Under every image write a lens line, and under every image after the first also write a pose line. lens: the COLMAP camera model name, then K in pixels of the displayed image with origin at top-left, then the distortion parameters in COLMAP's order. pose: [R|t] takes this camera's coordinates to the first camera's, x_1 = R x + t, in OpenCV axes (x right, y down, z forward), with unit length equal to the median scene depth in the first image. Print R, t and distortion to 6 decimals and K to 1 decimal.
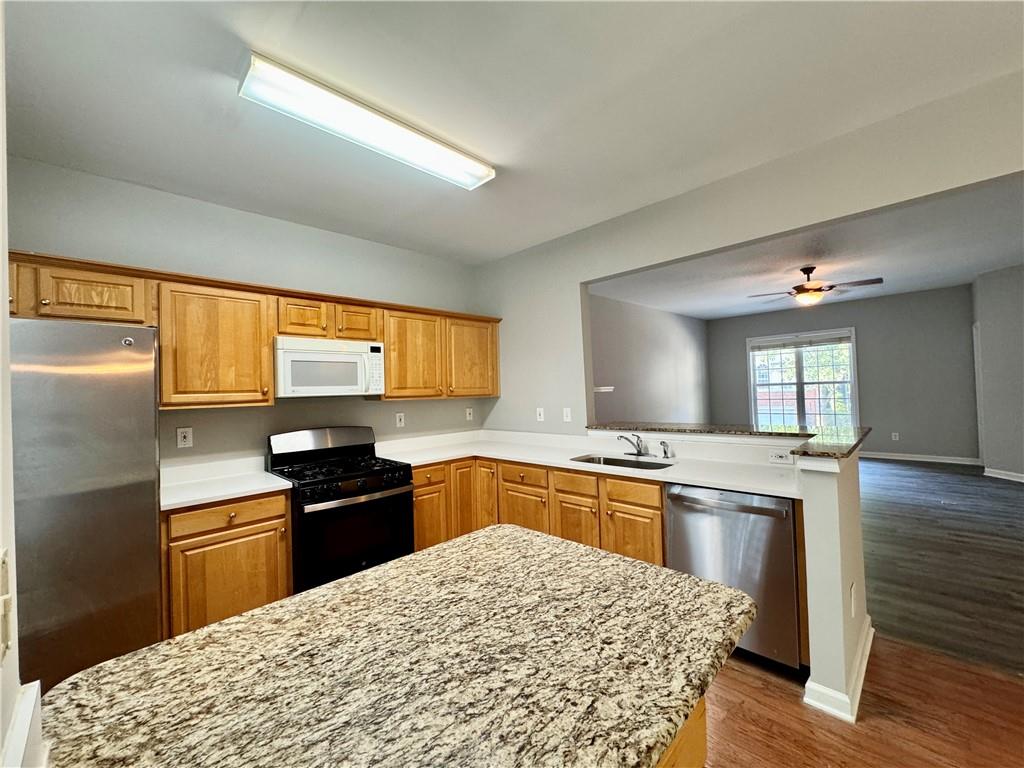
lens RADIAL K [[410.7, 0, 511.1], [0, 410.7, 384.0], [0, 0, 1]] dist [-0.001246, -0.000213]
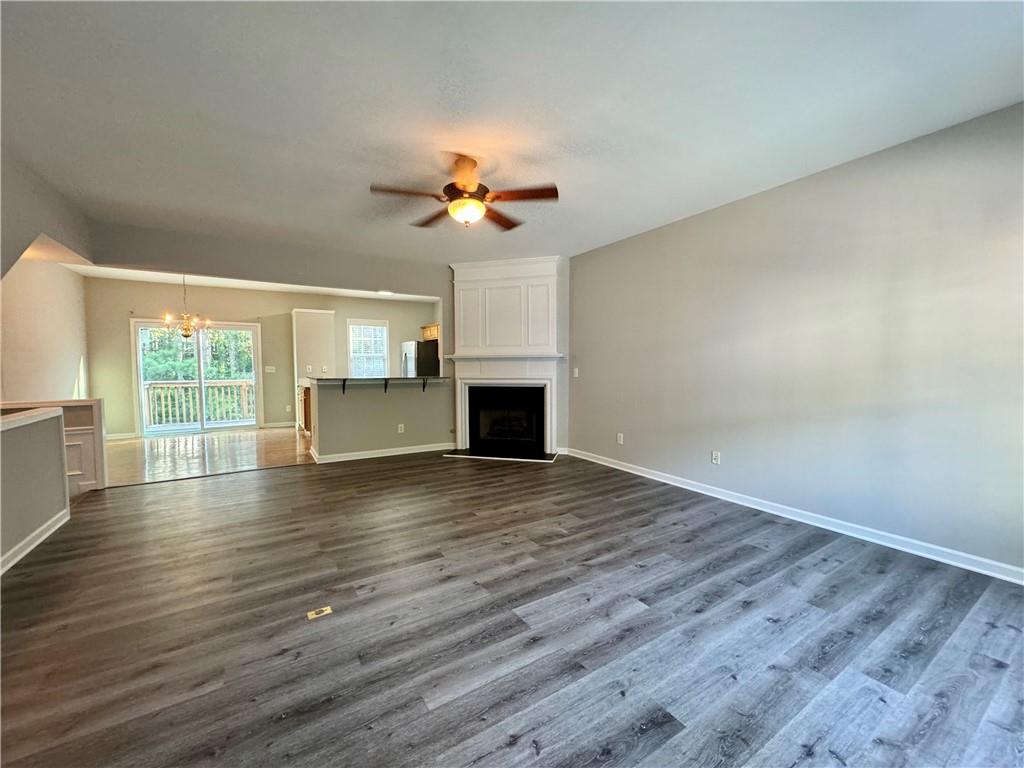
lens RADIAL K [[410.7, 0, 511.1], [0, 410.7, 384.0], [0, 0, 1]] dist [-0.001246, -0.000213]
pose [[-0.221398, 0.085644, -0.971416, 2.099217], [0.022606, 0.996319, 0.082687, -0.009346], [0.974922, -0.003653, -0.222519, 1.901831]]
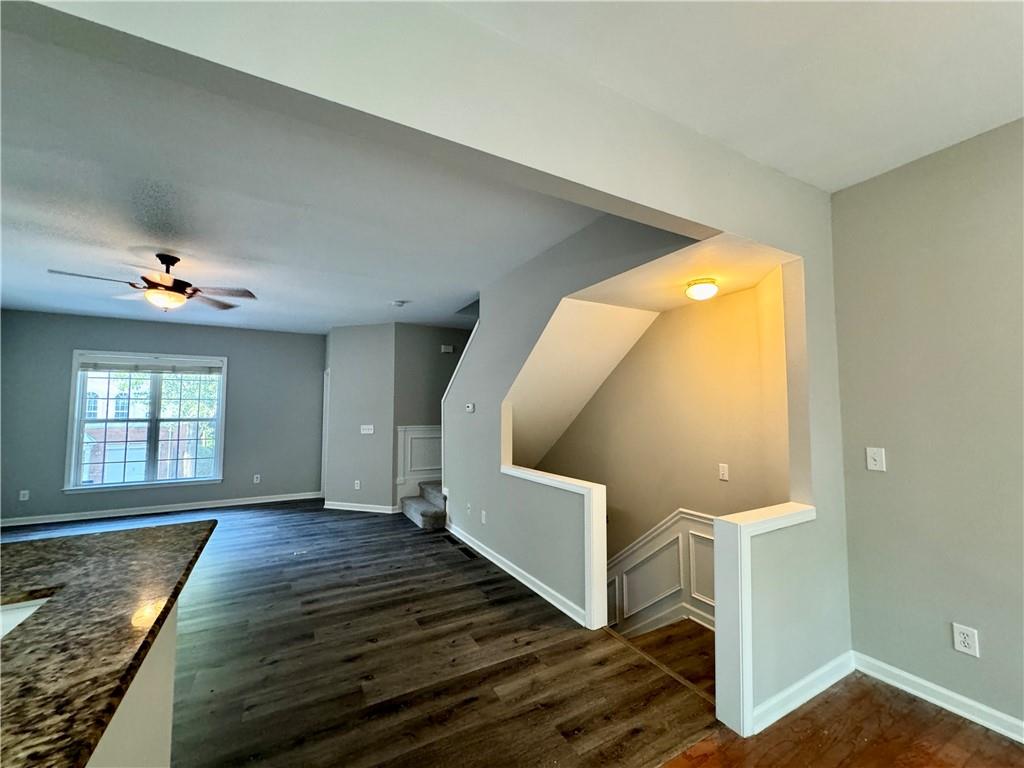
lens RADIAL K [[410.7, 0, 511.1], [0, 410.7, 384.0], [0, 0, 1]] dist [-0.001246, -0.000213]
pose [[0.268587, 0.101275, 0.957917, 0.371317], [-0.020344, 0.994832, -0.099474, -0.014782], [-0.963041, 0.007230, 0.269260, 0.401556]]
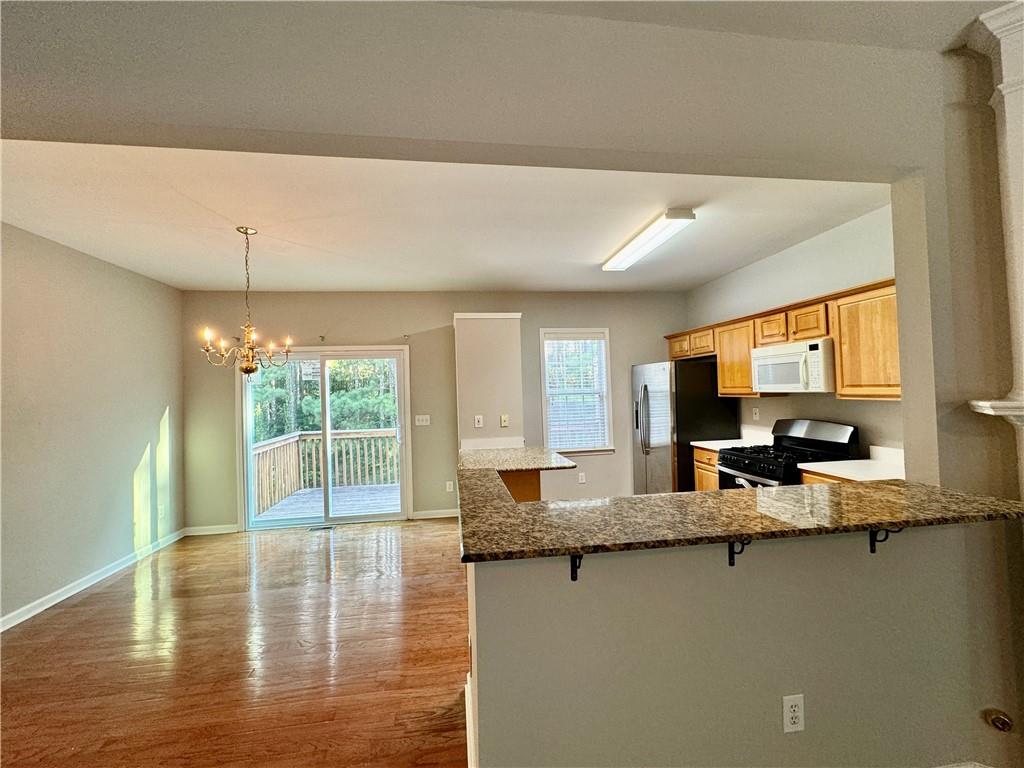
lens RADIAL K [[410.7, 0, 511.1], [0, 410.7, 384.0], [0, 0, 1]] dist [-0.001246, -0.000213]
pose [[-0.594372, 0.037729, -0.803305, 0.928852], [0.061216, 0.998123, 0.001585, -0.042386], [0.801857, -0.048233, -0.595566, 1.025139]]
